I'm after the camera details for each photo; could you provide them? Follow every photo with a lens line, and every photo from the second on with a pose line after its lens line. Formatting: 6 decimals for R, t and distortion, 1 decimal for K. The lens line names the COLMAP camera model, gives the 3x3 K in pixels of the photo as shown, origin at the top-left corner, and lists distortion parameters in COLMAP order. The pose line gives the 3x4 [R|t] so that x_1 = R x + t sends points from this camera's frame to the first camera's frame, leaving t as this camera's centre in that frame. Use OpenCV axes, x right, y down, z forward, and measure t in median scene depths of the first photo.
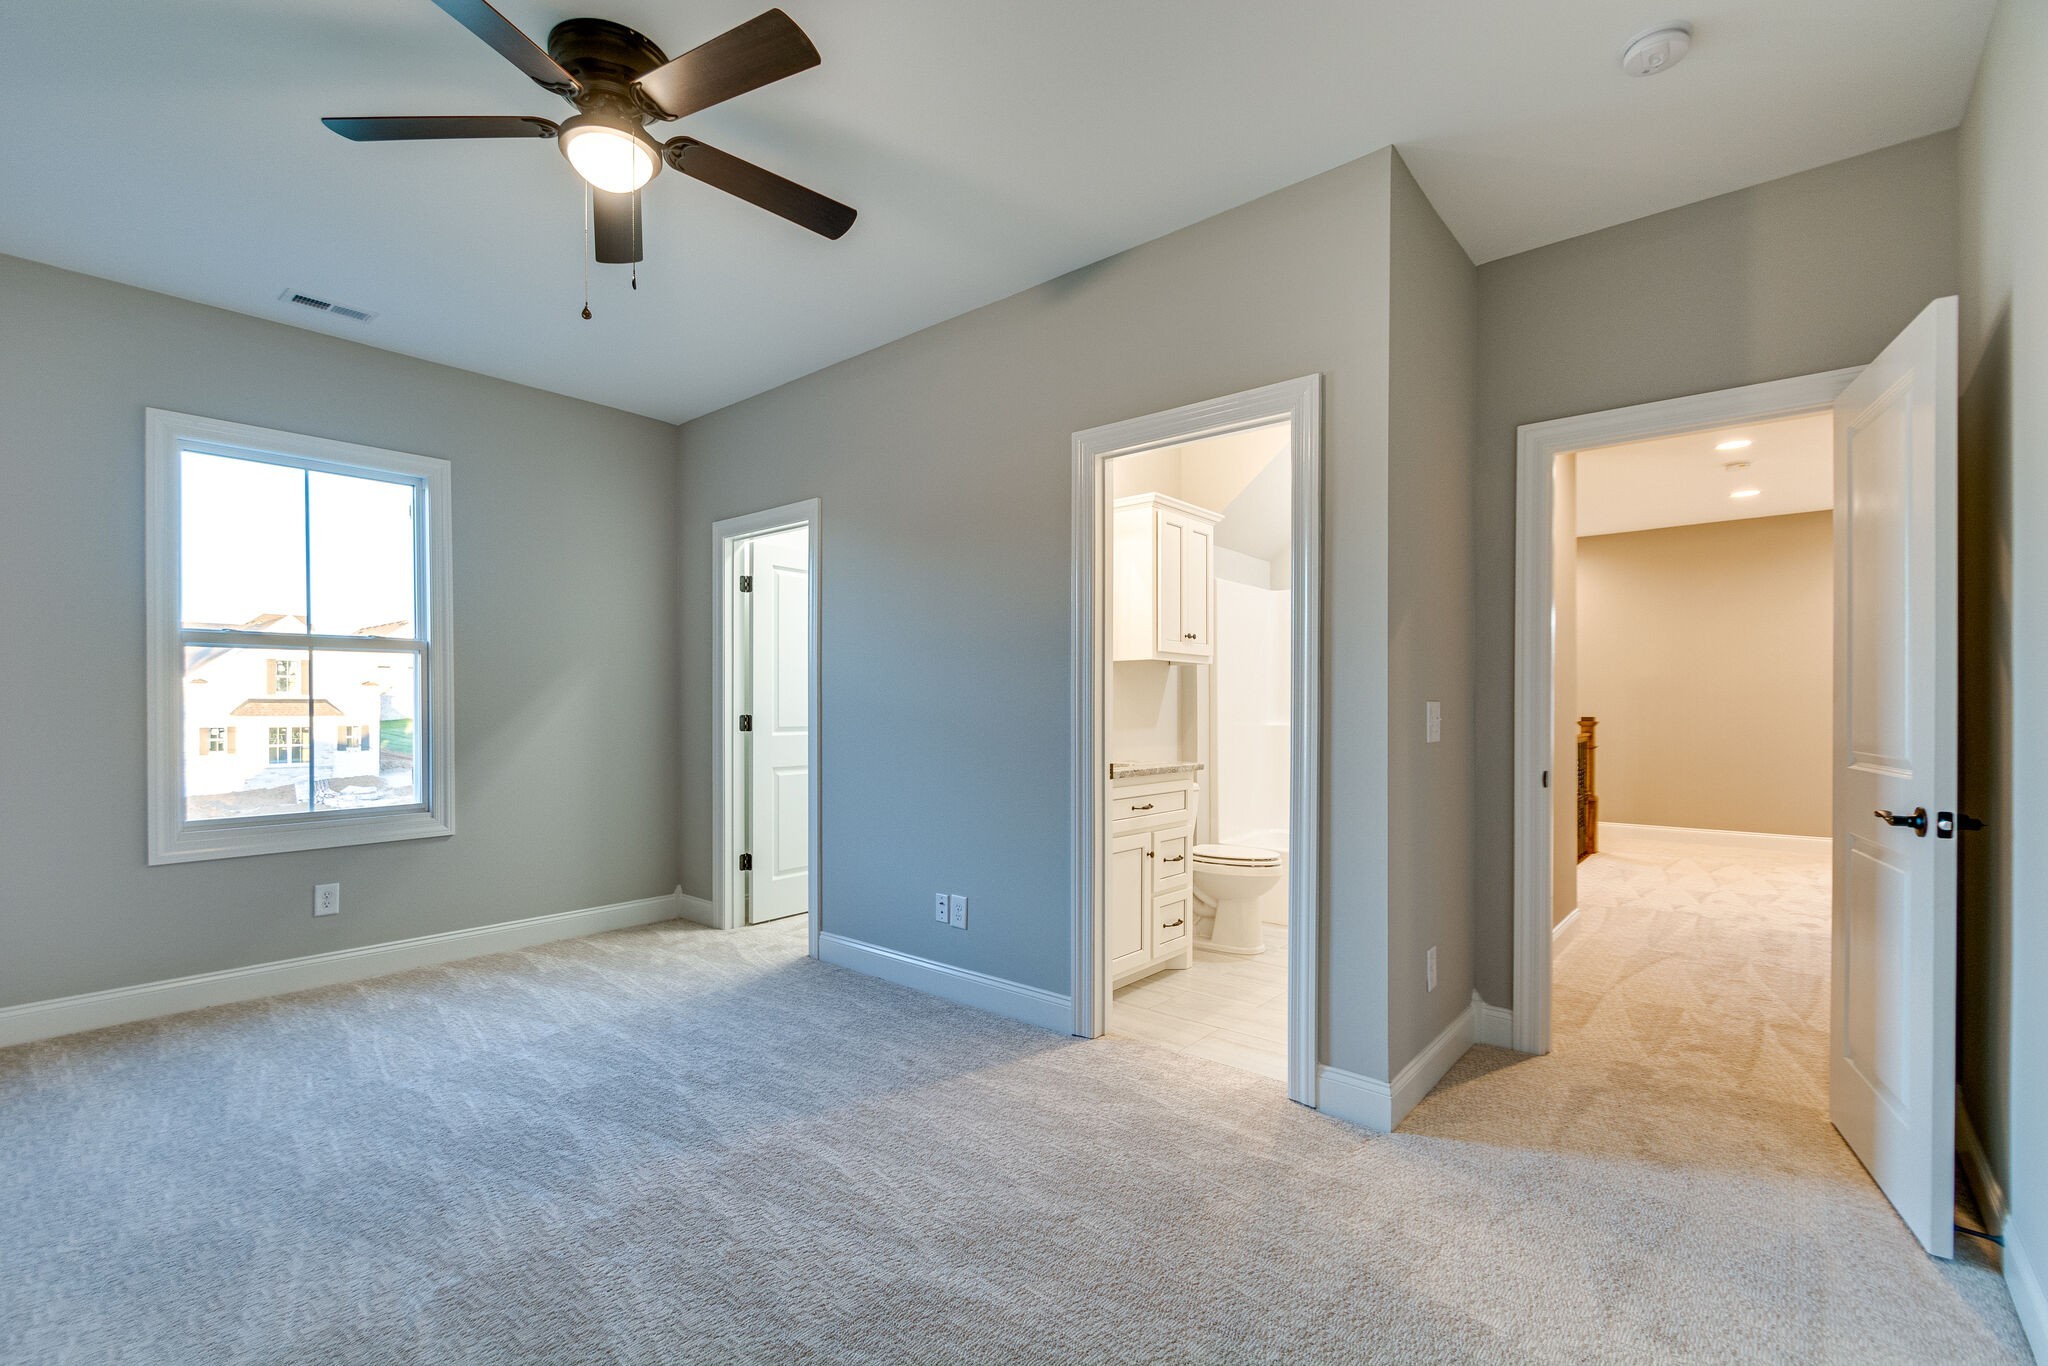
lens RADIAL K [[934.8, 0, 1010.1], [0, 934.8, 709.6], [0, 0, 1]] dist [0.000712, 0.000081]
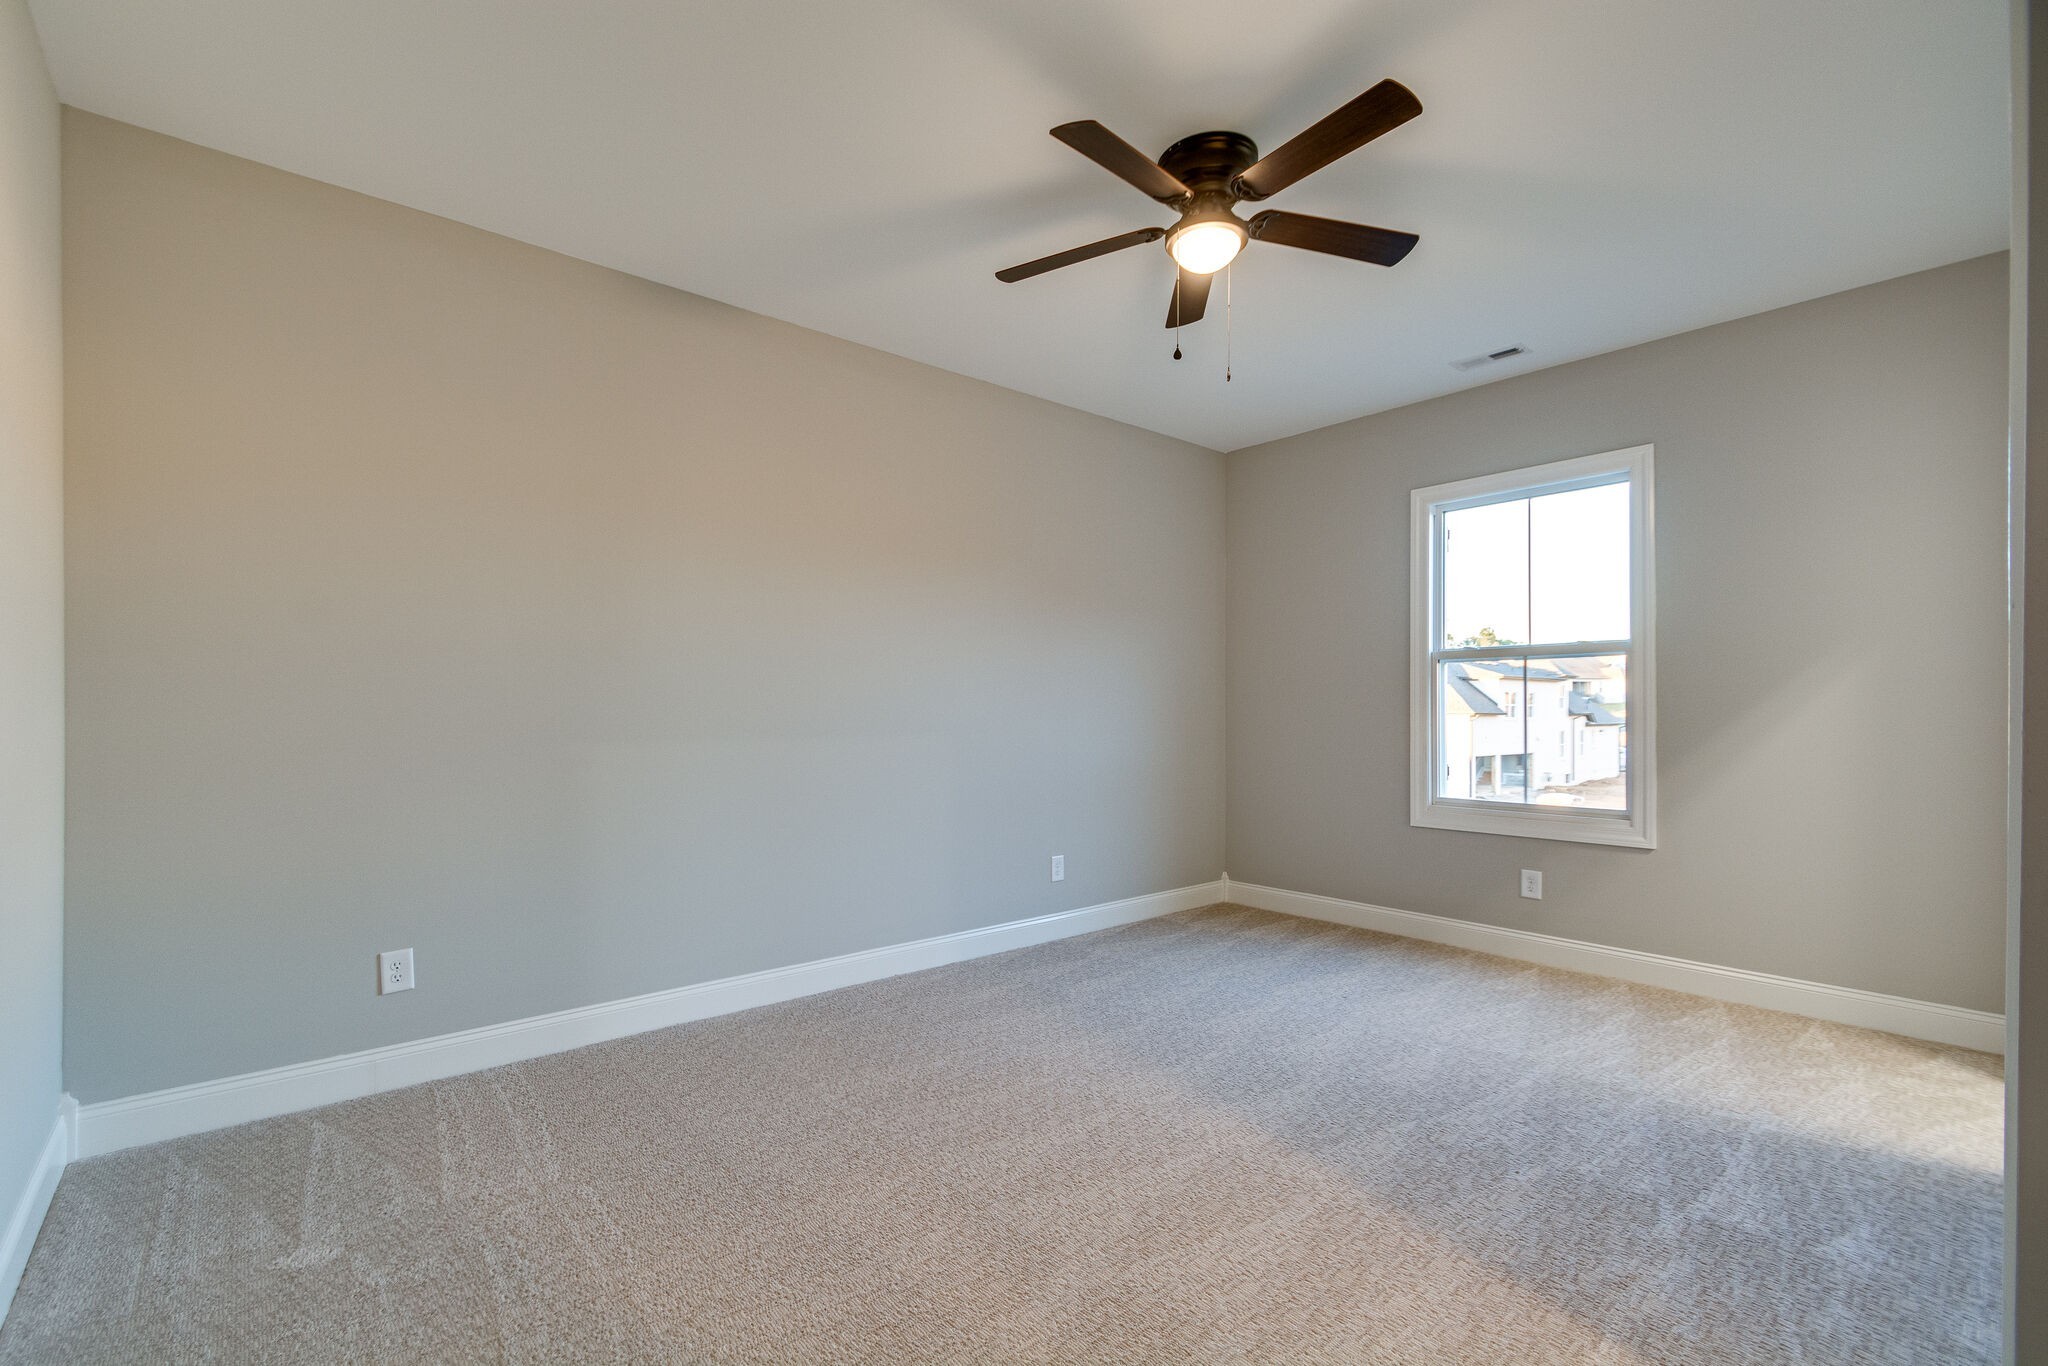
lens RADIAL K [[1012.1, 0, 1023.0], [0, 1012.1, 706.7], [0, 0, 1]] dist [-0.000510, -0.000265]
pose [[-0.216685, 0.001134, -0.976241, 0.554540], [-0.005091, 0.999984, 0.002292, -0.005915], [0.976228, 0.005466, -0.216676, 0.660397]]
